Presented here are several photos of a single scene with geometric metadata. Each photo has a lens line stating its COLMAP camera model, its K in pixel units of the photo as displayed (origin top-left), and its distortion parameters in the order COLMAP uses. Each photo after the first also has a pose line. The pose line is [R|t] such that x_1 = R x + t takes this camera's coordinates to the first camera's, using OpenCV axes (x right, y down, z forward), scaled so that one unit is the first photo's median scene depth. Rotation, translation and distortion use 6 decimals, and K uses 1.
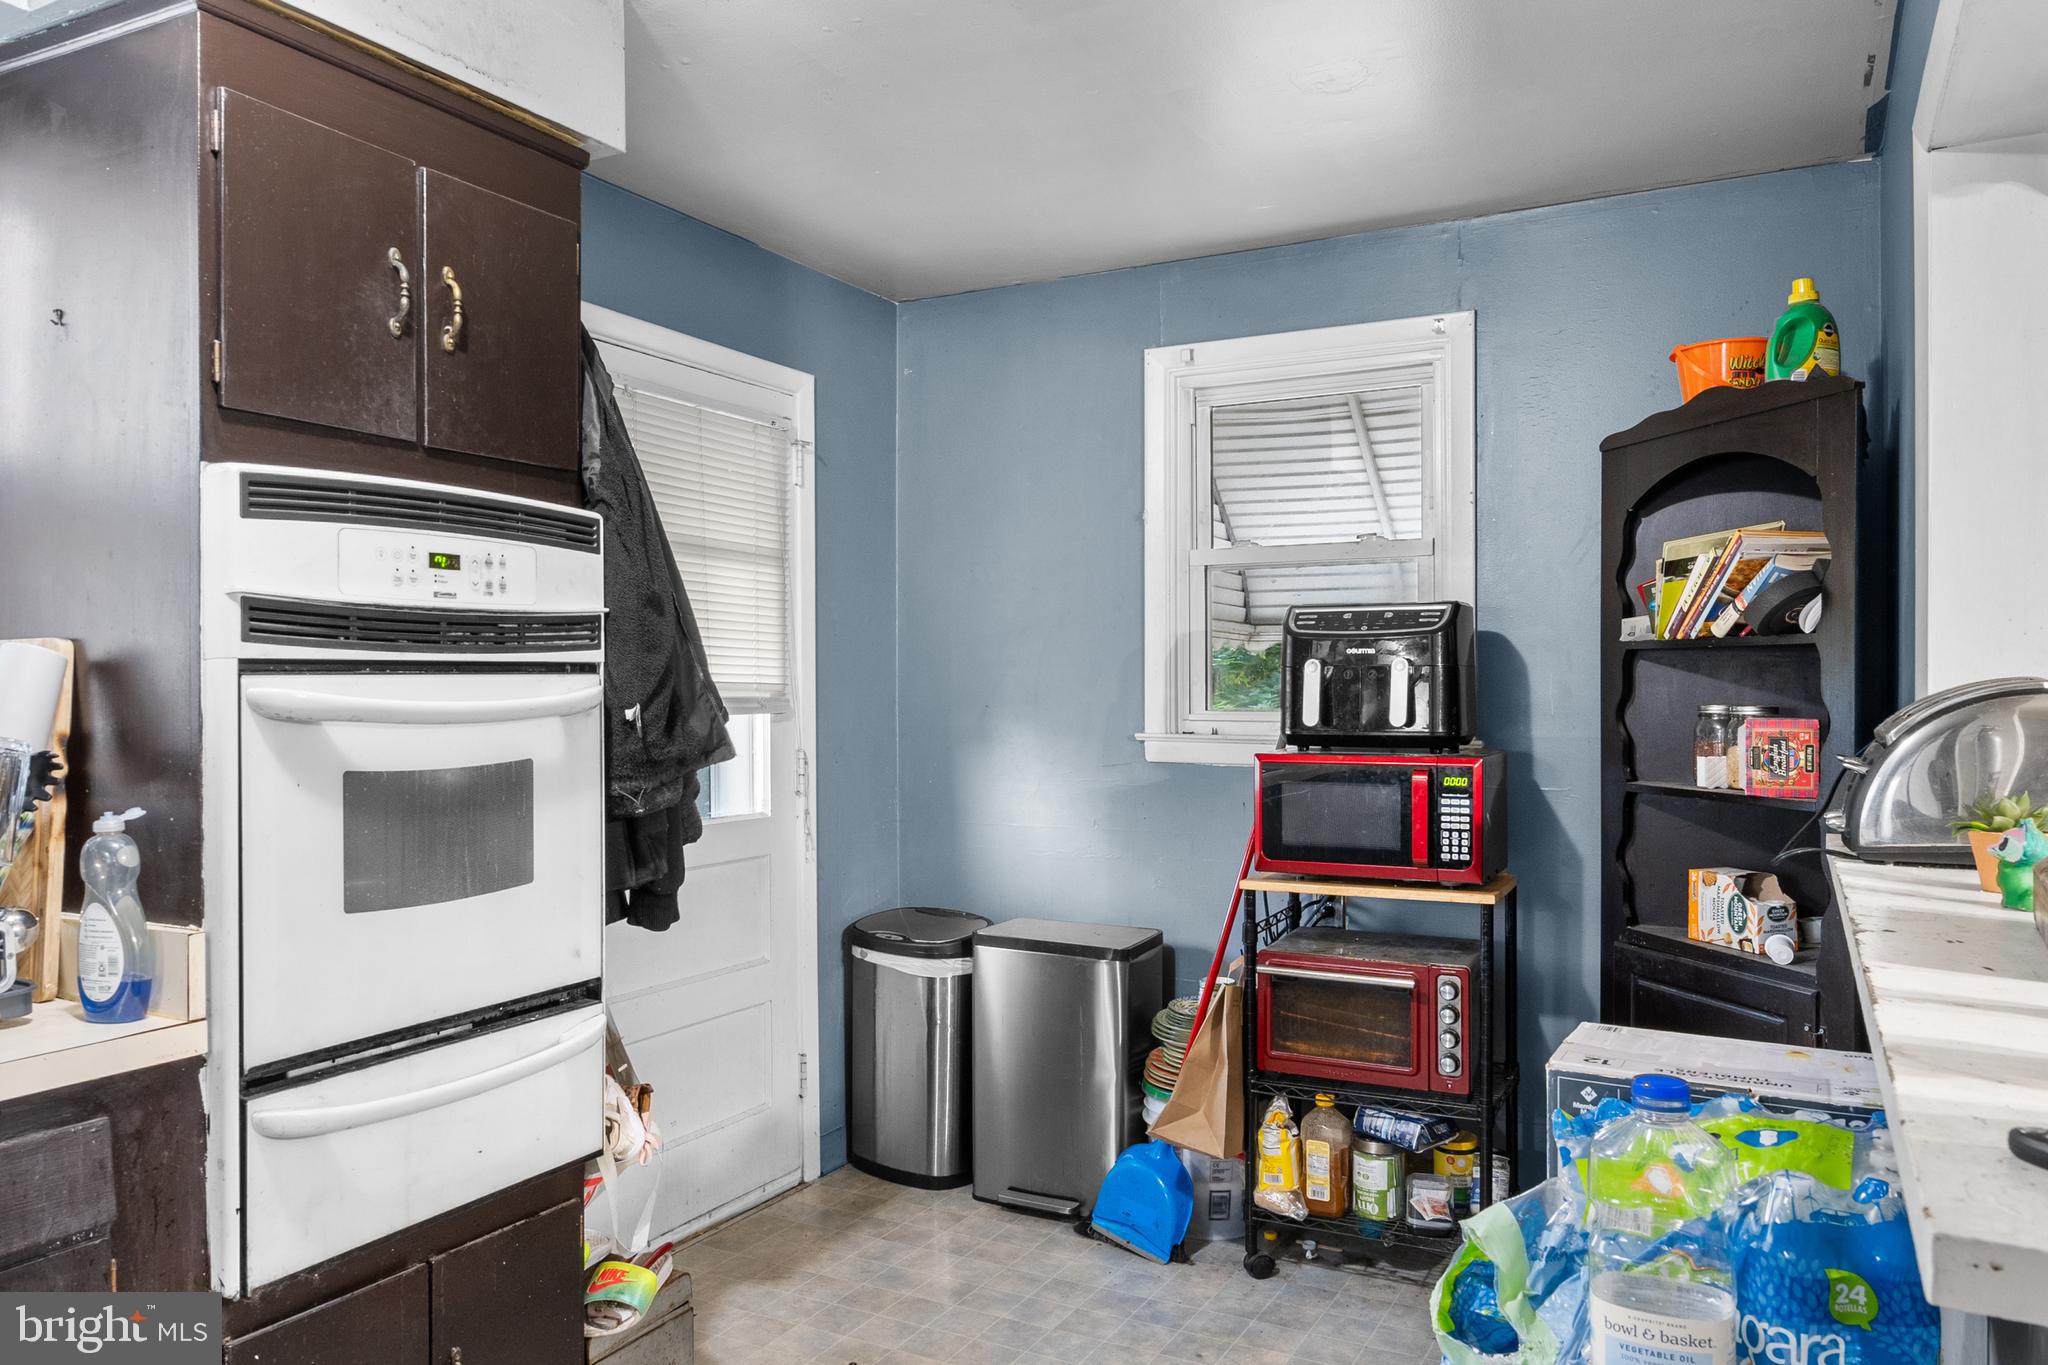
lens RADIAL K [[1445.2, 0, 1028.1], [0, 1445.2, 688.9], [0, 0, 1]] dist [-0.002997, -0.000123]
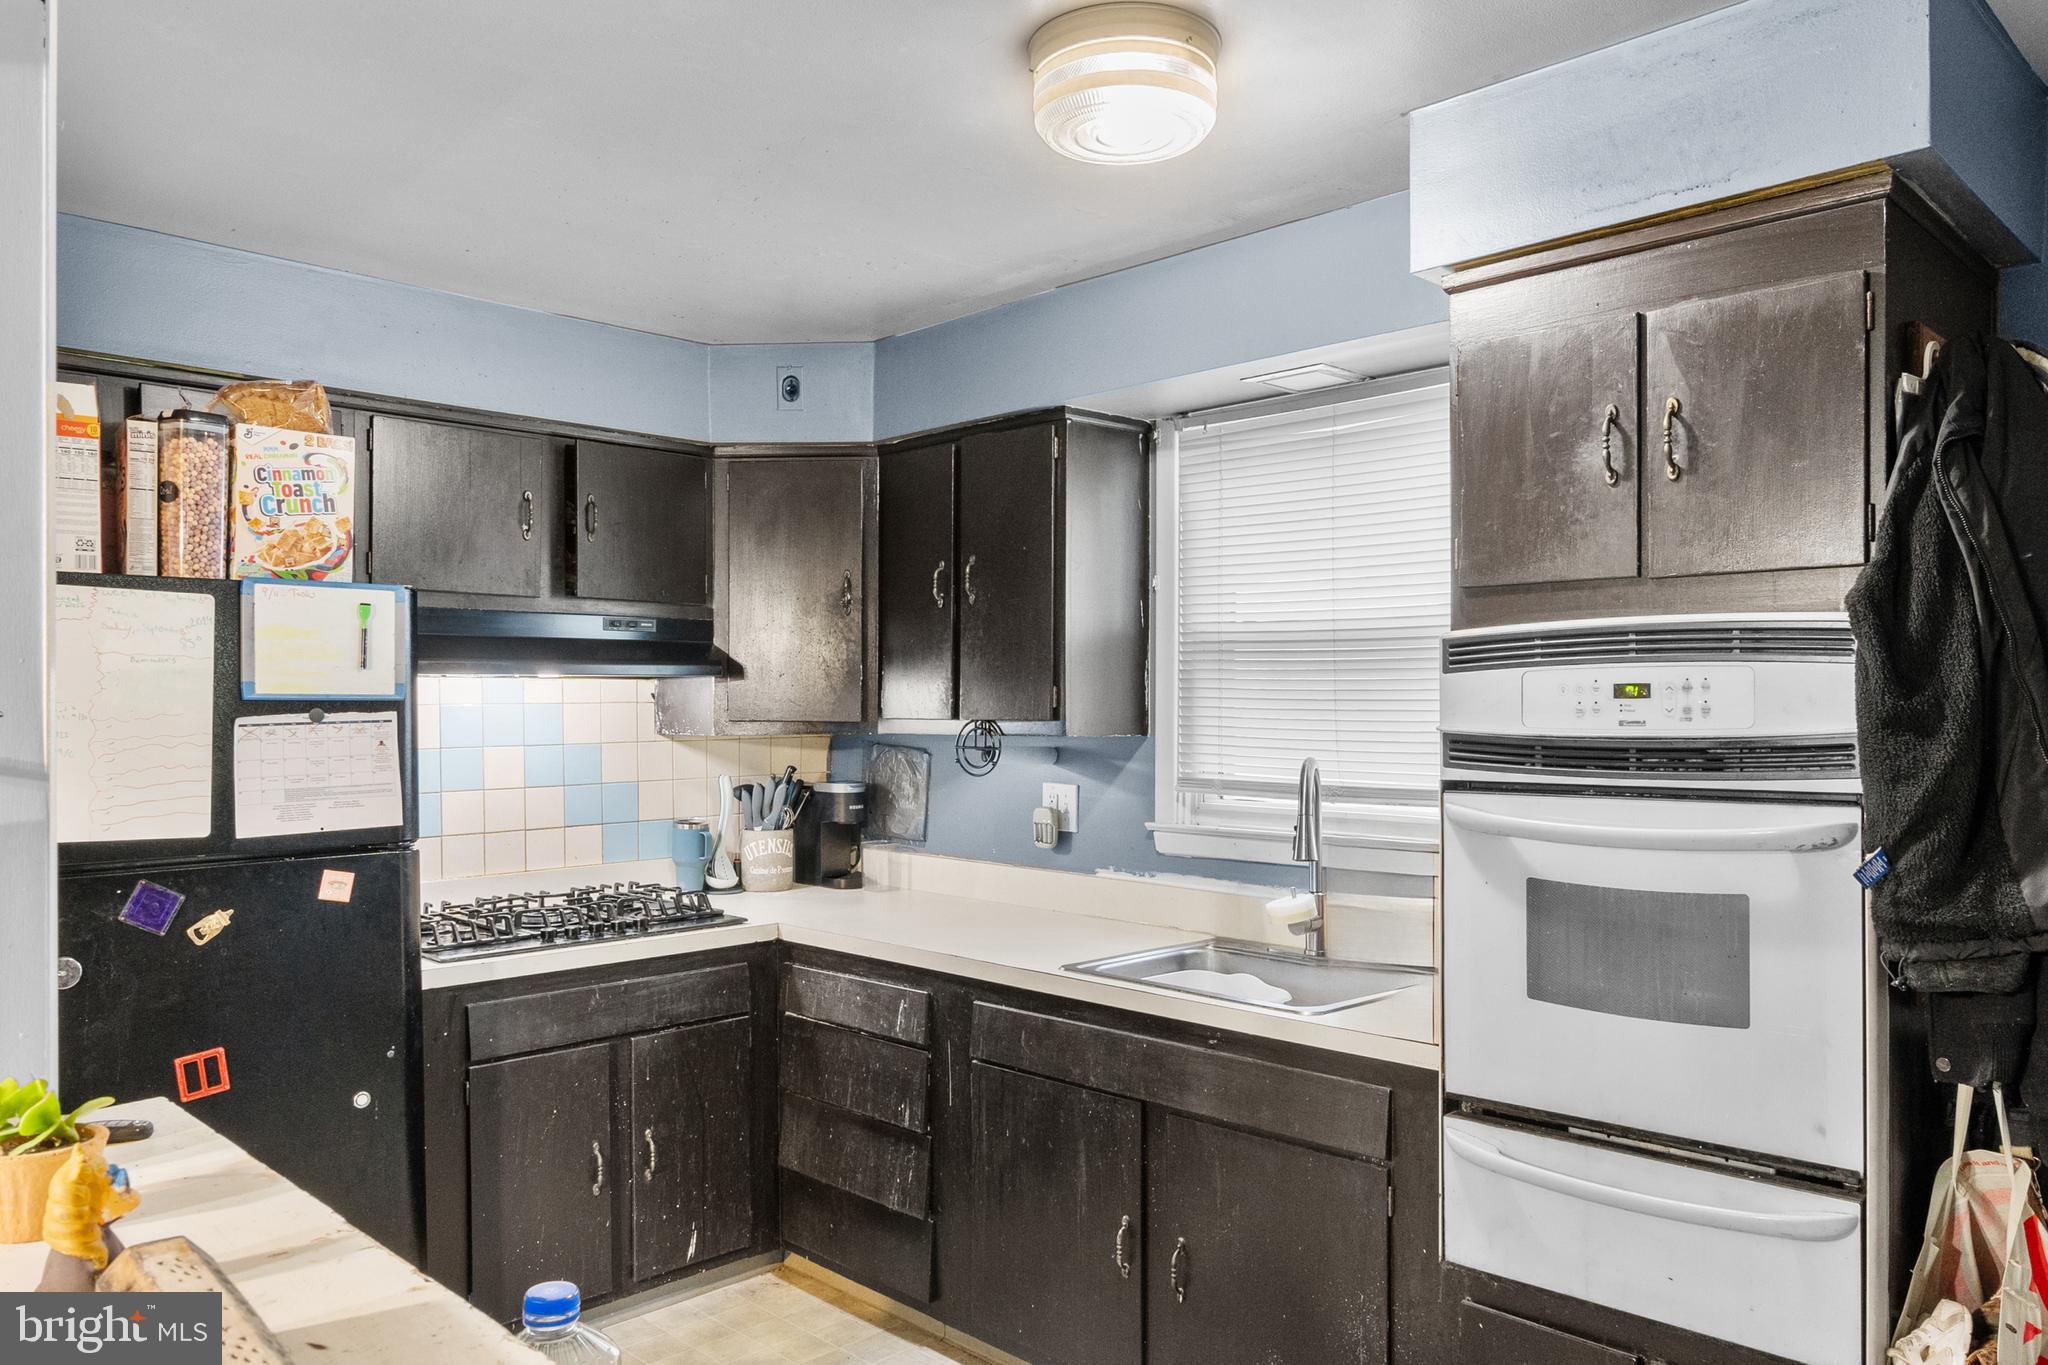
lens RADIAL K [[1439.0, 0, 1024.5], [0, 1439.0, 717.0], [0, 0, 1]] dist [0.000379, -0.001705]
pose [[-0.291594, 0.009486, -0.956495, 0.505219], [-0.000399, 0.999950, 0.010039, -0.056192], [0.956542, 0.003309, -0.291575, 0.622953]]
